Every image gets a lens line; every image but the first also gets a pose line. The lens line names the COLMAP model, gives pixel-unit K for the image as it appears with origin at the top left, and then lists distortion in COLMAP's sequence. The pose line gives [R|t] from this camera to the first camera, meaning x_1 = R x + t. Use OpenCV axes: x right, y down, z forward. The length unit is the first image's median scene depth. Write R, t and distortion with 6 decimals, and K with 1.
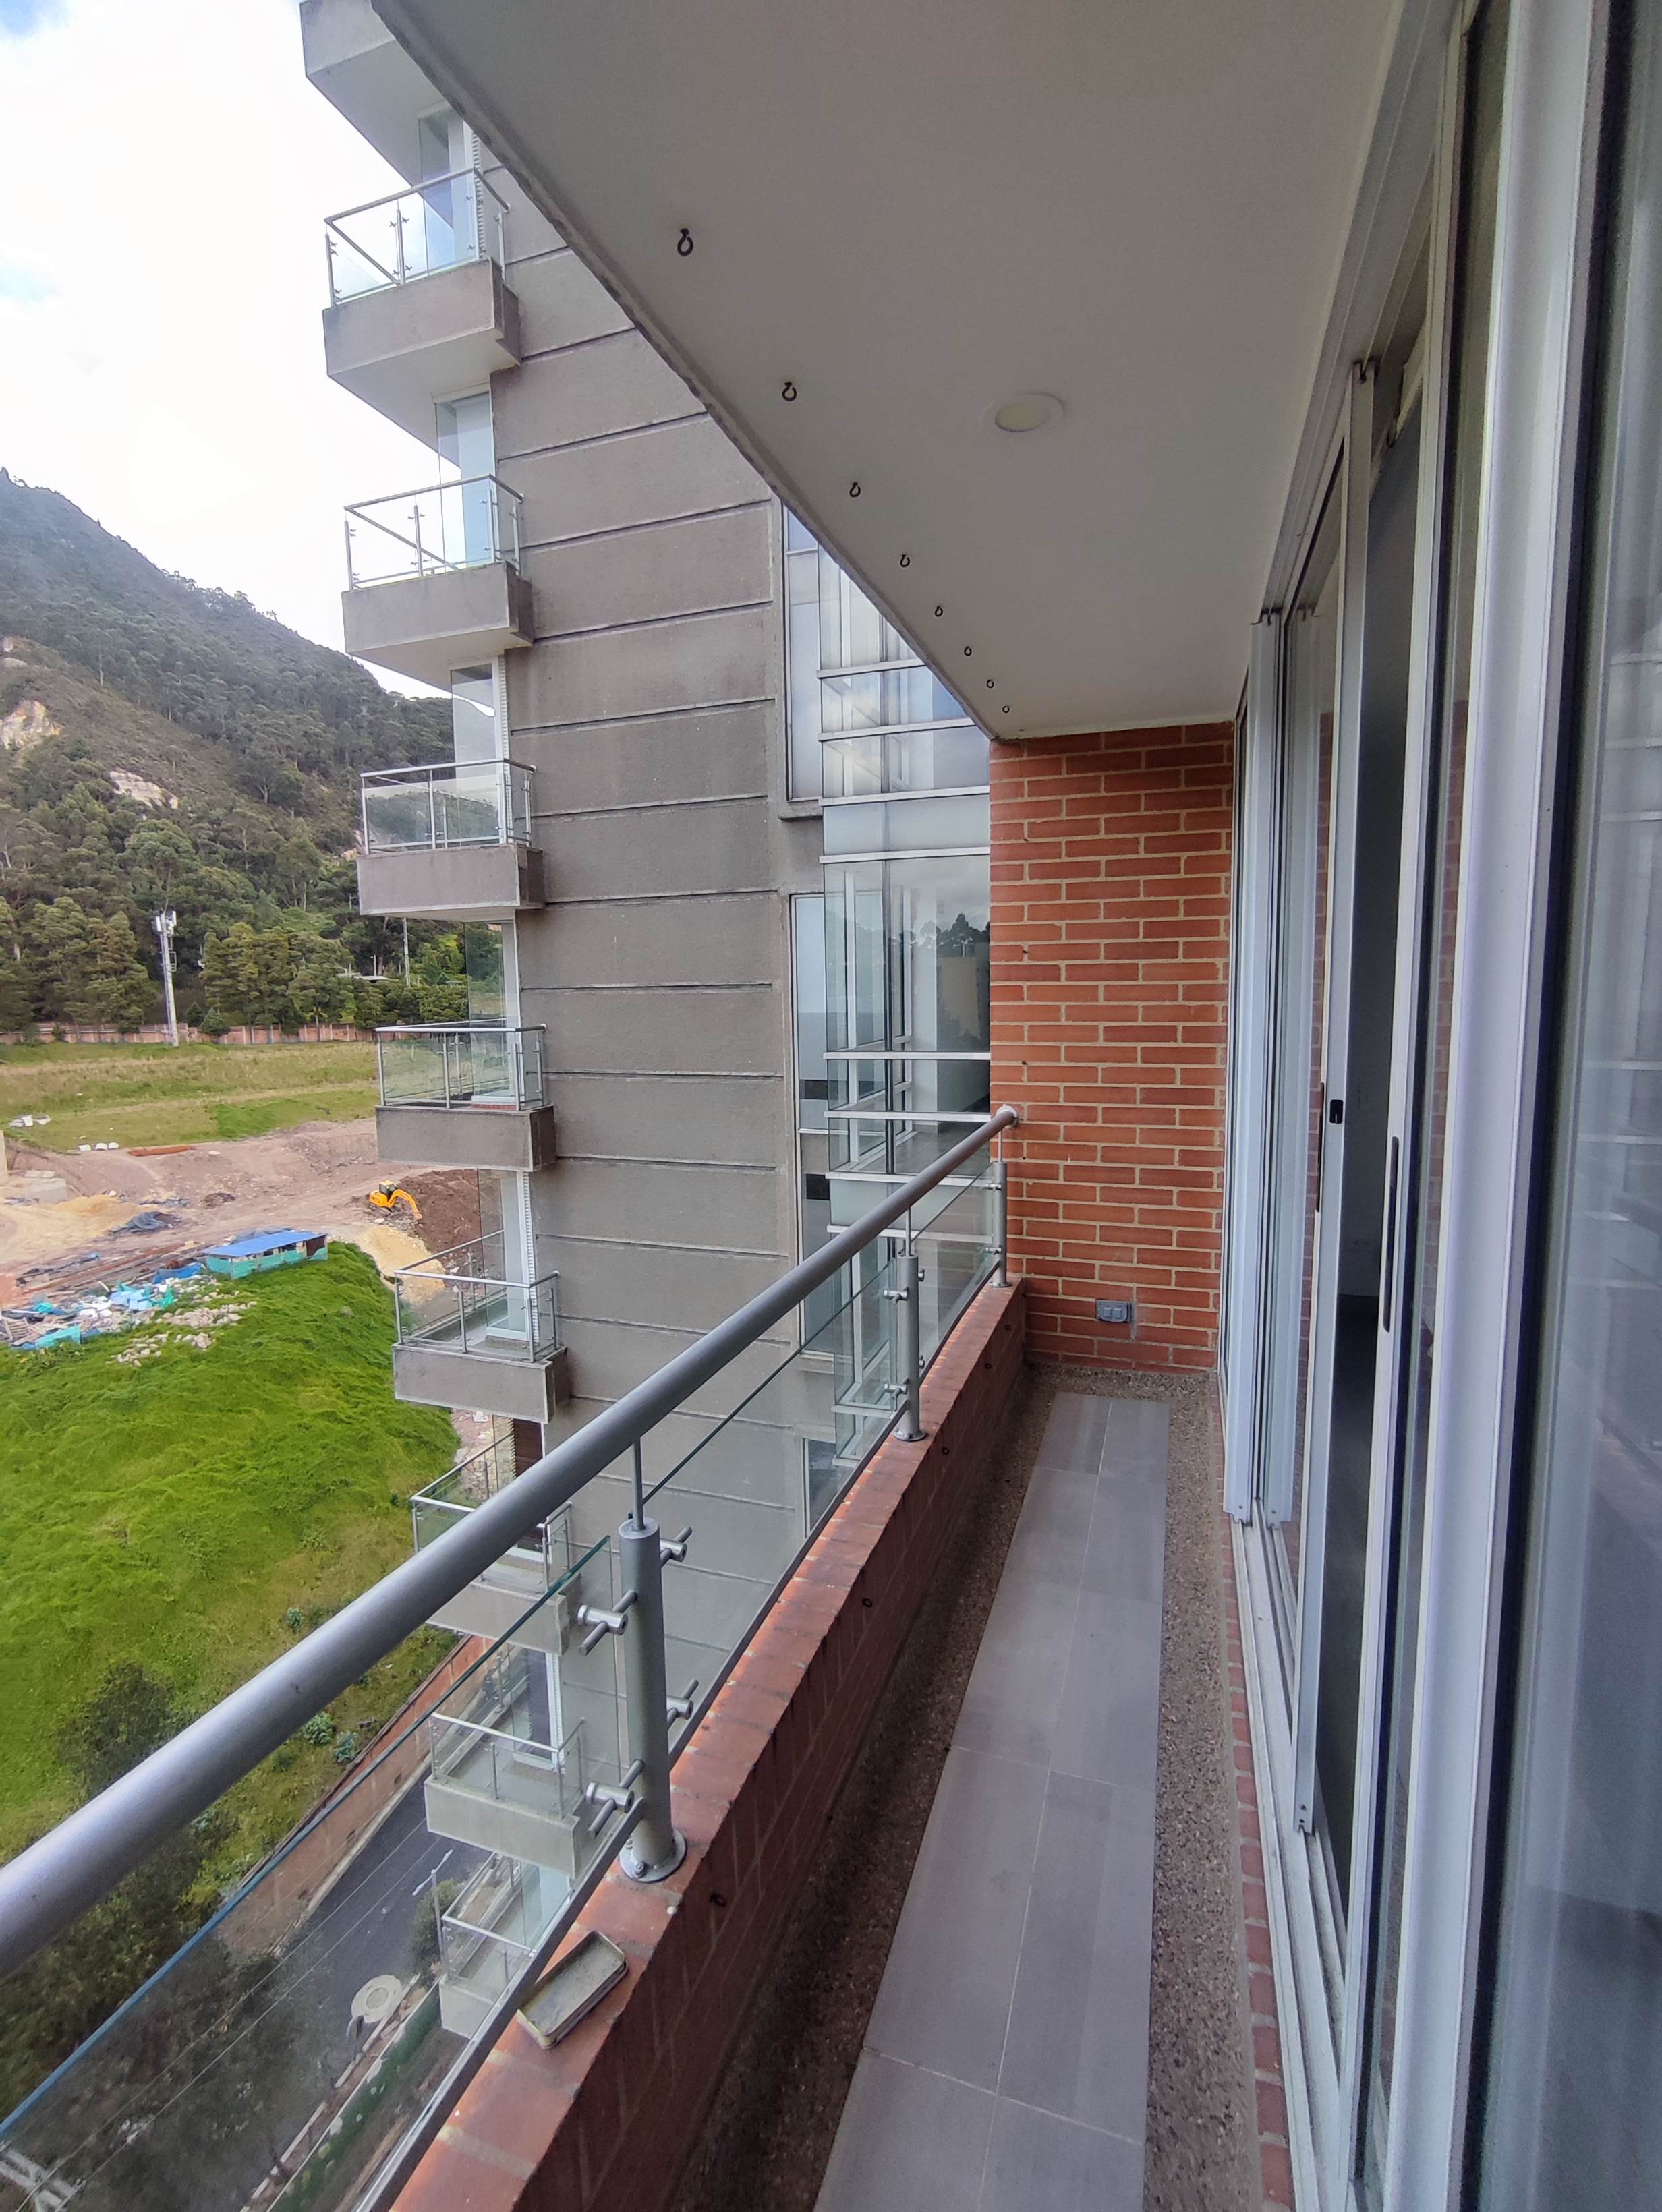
lens RADIAL K [[1013.0, 0, 826.1], [0, 1013.0, 1107.1], [0, 0, 1]] dist [0.010618, 0.004995]
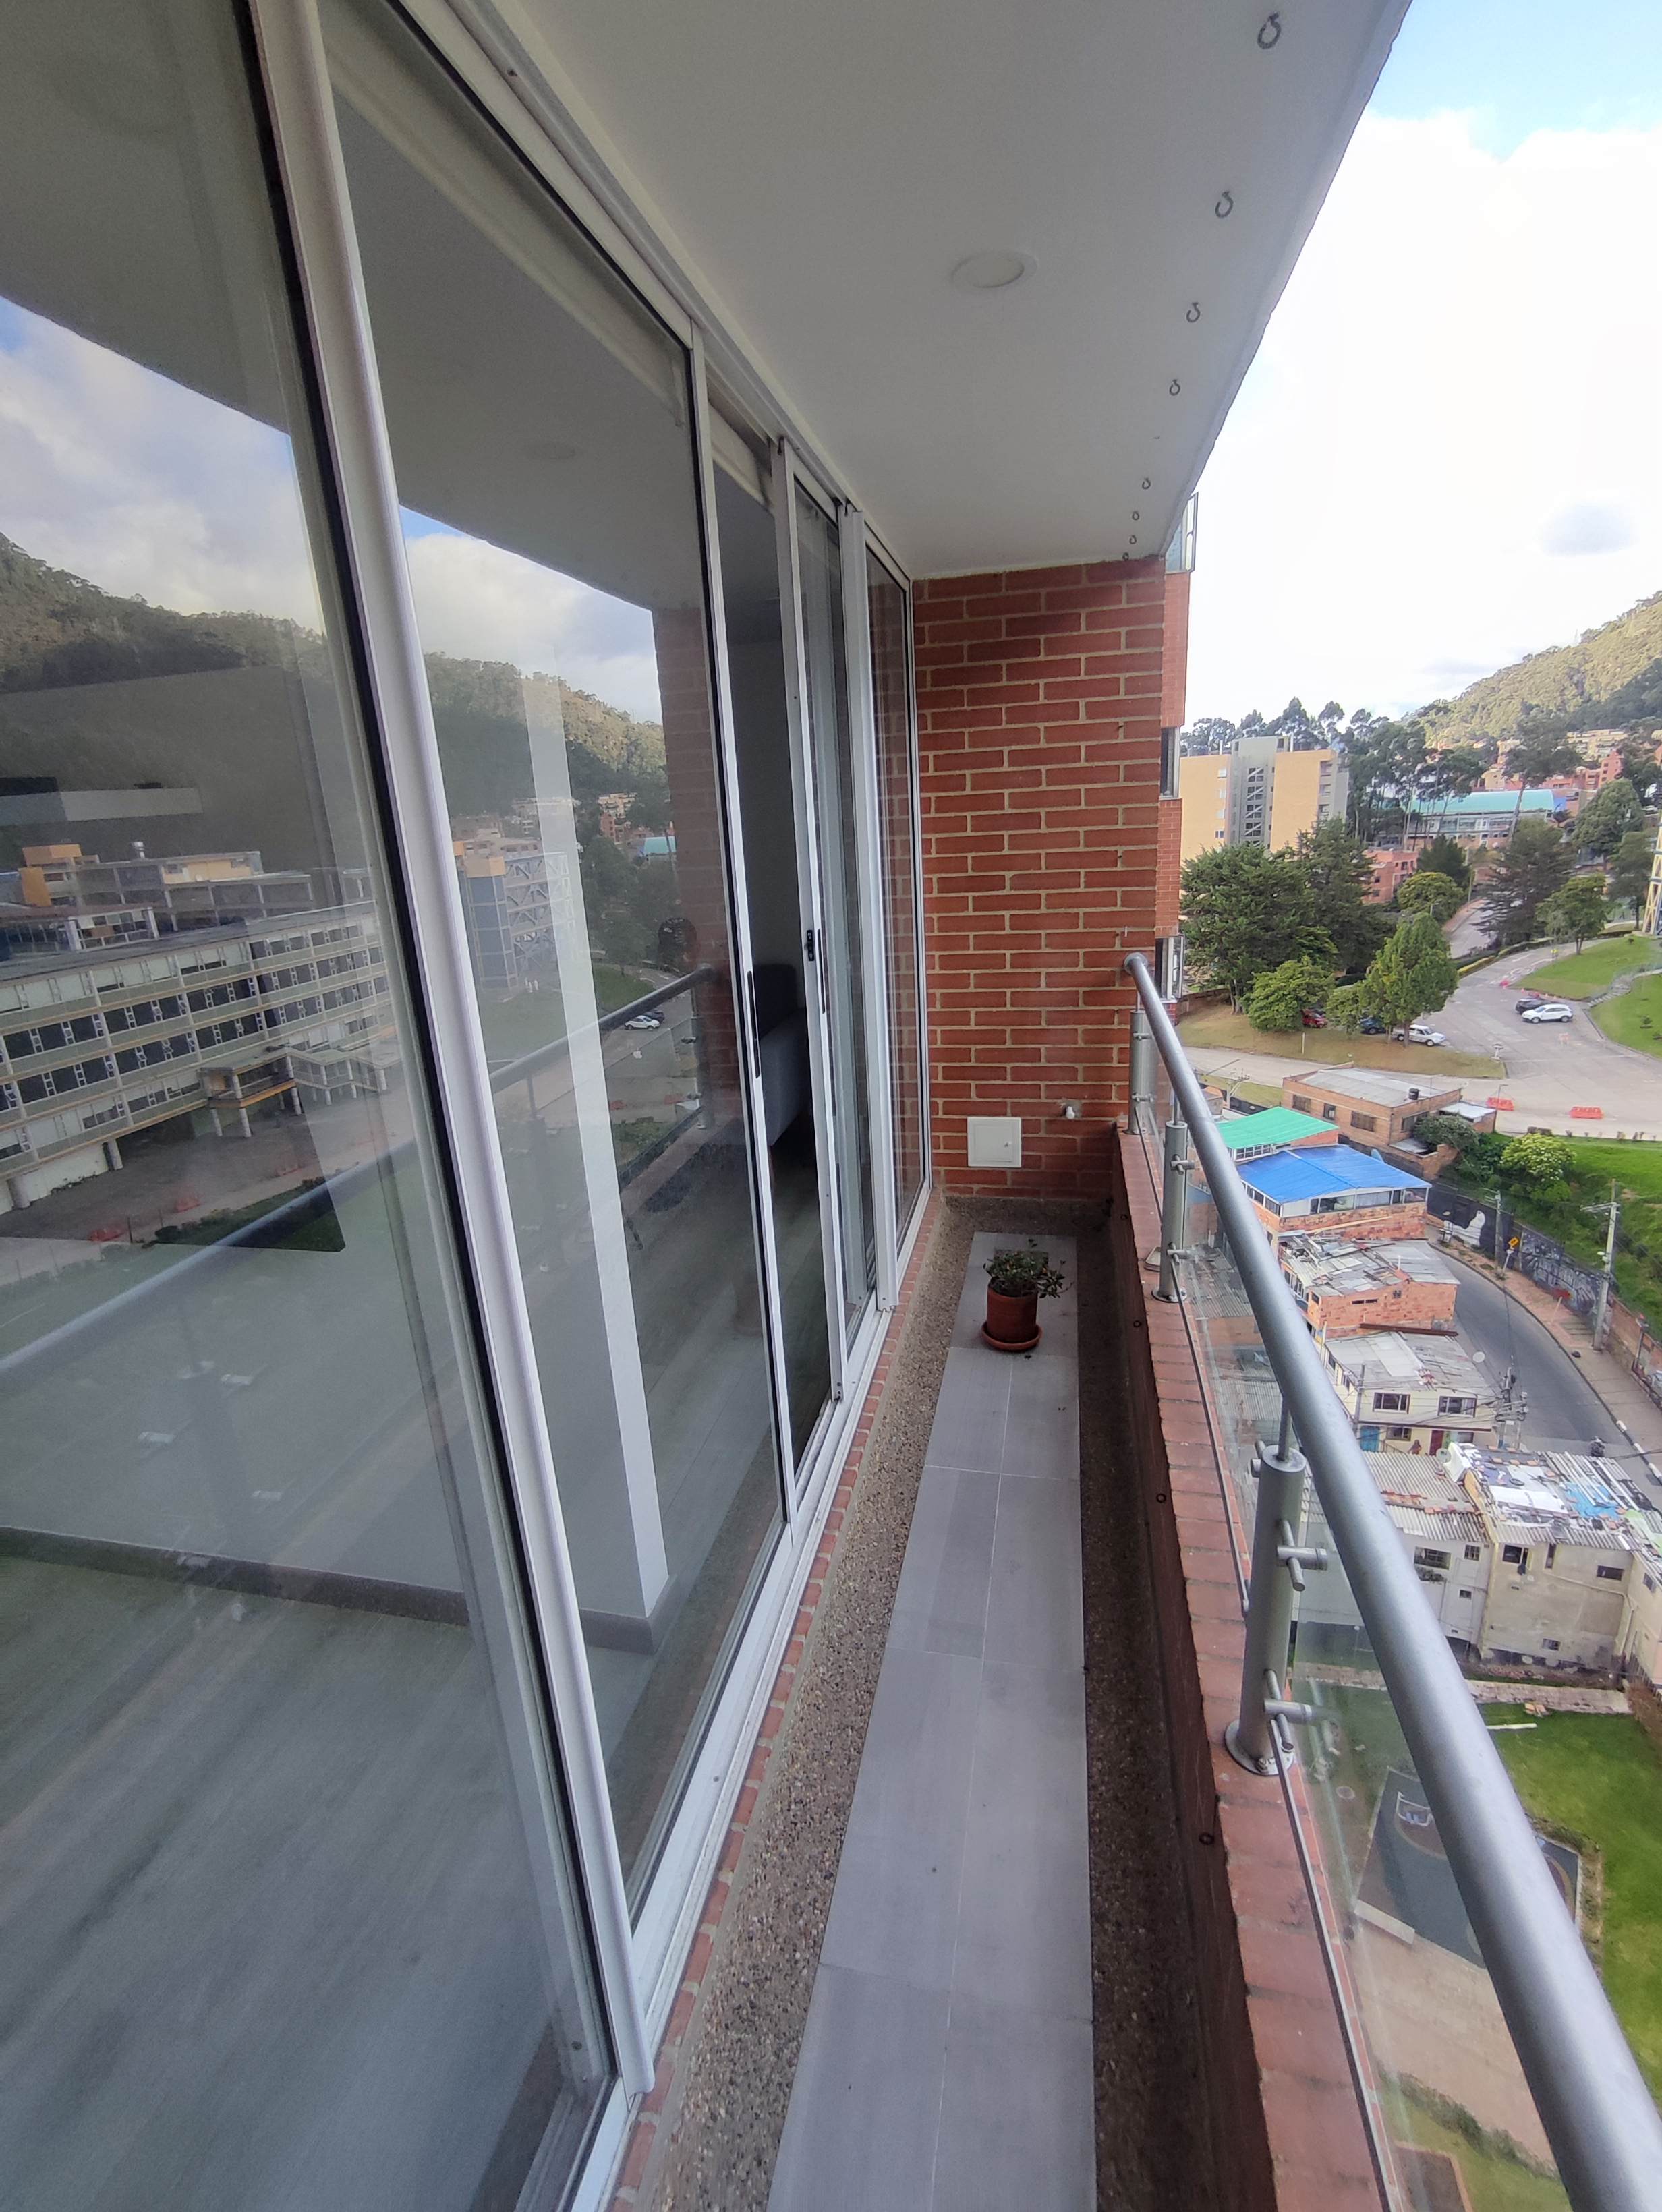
lens RADIAL K [[1013.0, 0, 832.5], [0, 1013.0, 1107.9], [0, 0, 1]] dist [0.010618, 0.004995]
pose [[-0.989930, 0.103255, -0.096838, 0.474756], [0.055598, 0.912699, 0.404832, -0.323337], [0.130185, 0.395371, -0.909249, 1.954937]]
